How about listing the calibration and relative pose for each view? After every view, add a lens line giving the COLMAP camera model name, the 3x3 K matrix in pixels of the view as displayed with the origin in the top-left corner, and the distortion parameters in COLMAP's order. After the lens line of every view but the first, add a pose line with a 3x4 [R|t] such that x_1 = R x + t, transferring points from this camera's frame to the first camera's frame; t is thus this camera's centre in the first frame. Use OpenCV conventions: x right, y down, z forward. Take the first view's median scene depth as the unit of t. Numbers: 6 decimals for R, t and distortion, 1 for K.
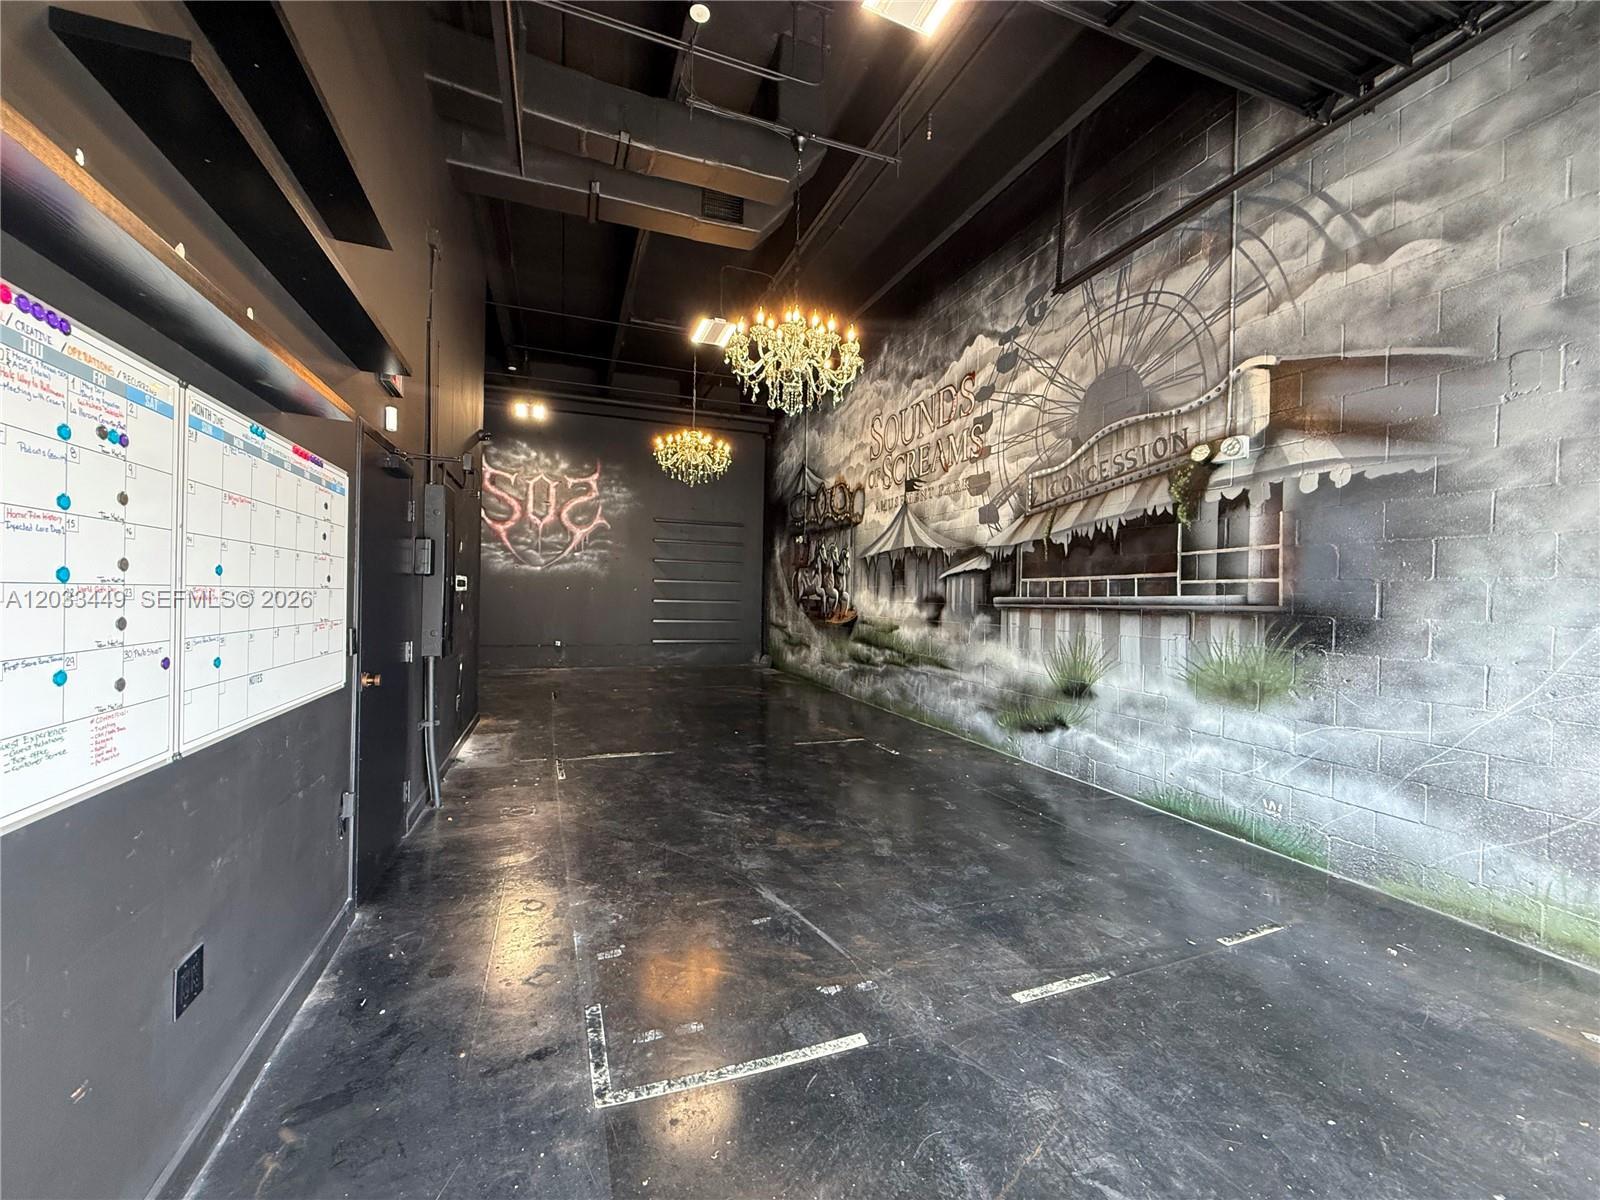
lens RADIAL K [[636.3, 0, 797.3], [0, 636.3, 598.6], [0, 0, 1]] dist [0.000222, -0.000023]
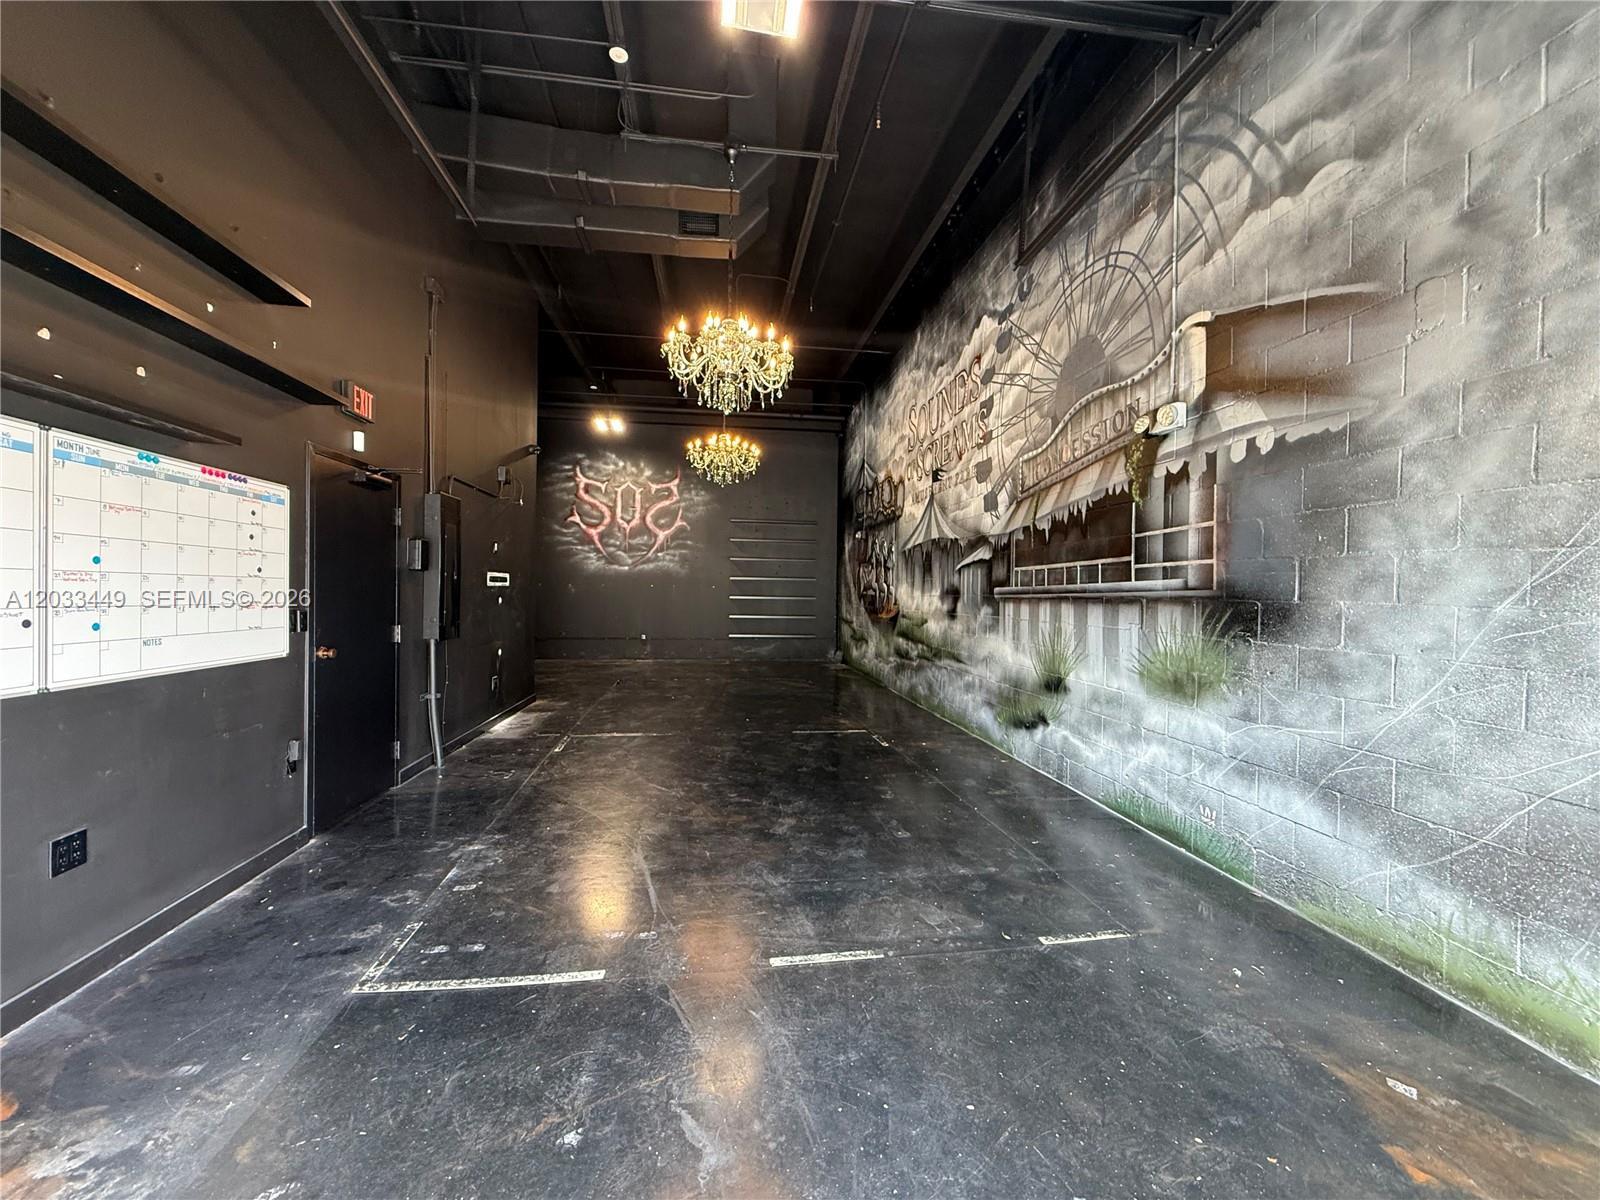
lens RADIAL K [[636.3, 0, 796.8], [0, 636.3, 598.7], [0, 0, 1]] dist [0.000222, -0.000023]
pose [[0.974784, -0.005160, -0.223092, 0.386780], [0.005326, 0.999986, 0.000141, 0.020795], [0.223088, -0.001326, 0.974797, -0.003977]]
